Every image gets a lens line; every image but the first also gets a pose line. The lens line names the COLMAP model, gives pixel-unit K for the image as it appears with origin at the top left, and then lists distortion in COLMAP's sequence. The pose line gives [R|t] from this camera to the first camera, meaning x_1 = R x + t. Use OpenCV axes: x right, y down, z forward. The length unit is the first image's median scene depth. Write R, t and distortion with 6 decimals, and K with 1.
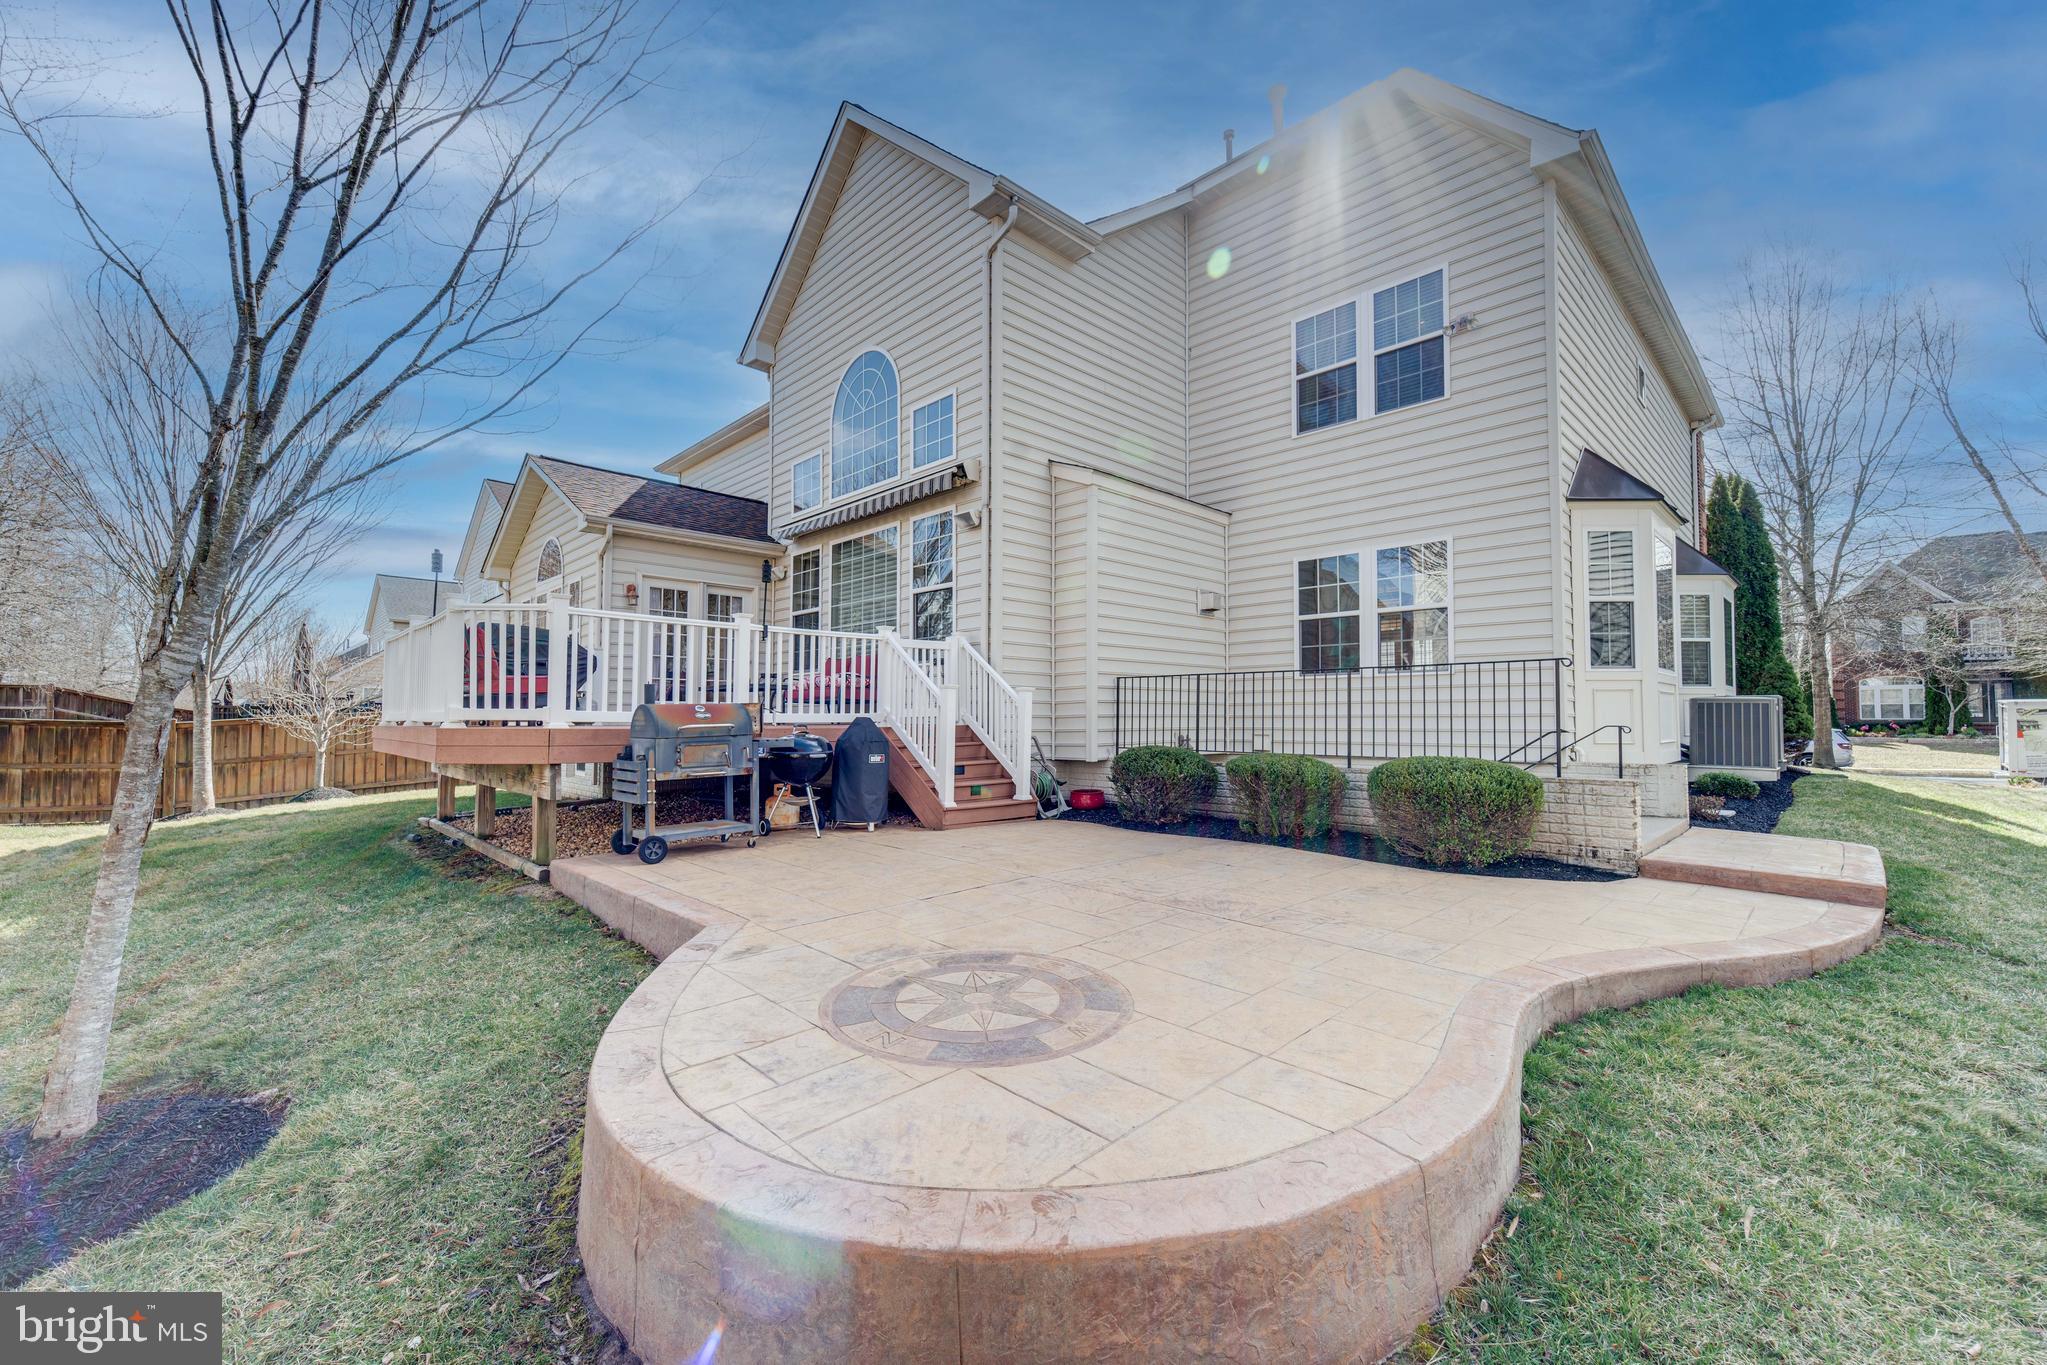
lens RADIAL K [[821.3, 0, 1020.5], [0, 821.3, 688.6], [0, 0, 1]] dist [-0.001331, -0.000140]
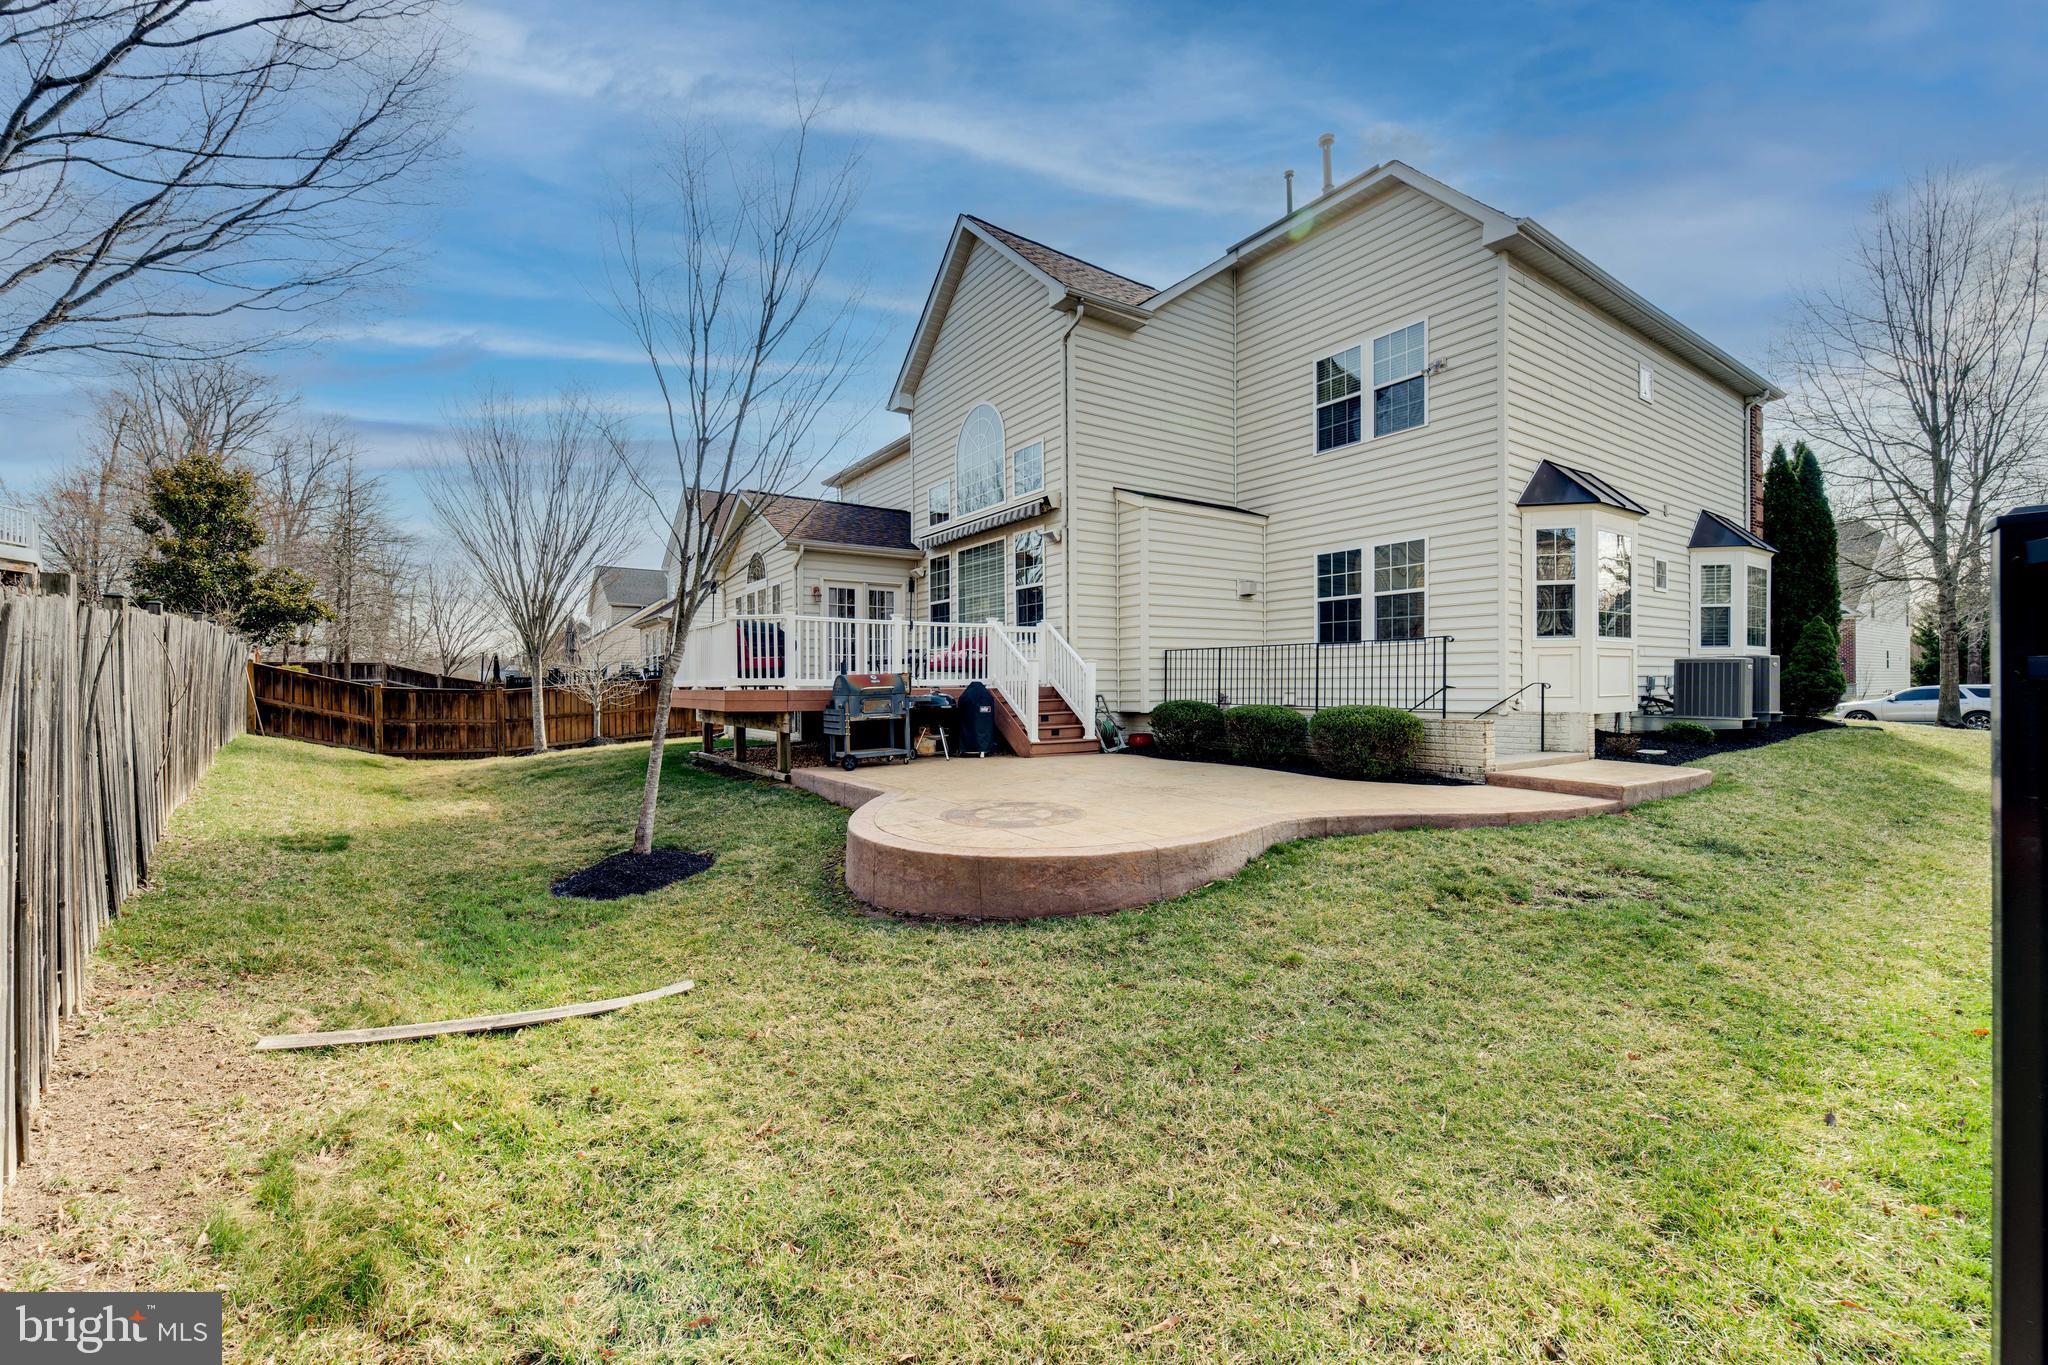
lens RADIAL K [[827.0, 0, 1020.1], [0, 827.0, 687.0], [0, 0, 1]] dist [-0.001913, -0.000687]
pose [[0.985554, -0.008006, -0.169170, 0.114086], [0.015037, 0.999074, 0.040318, -0.011860], [0.168690, -0.042279, 0.984762, -0.376169]]
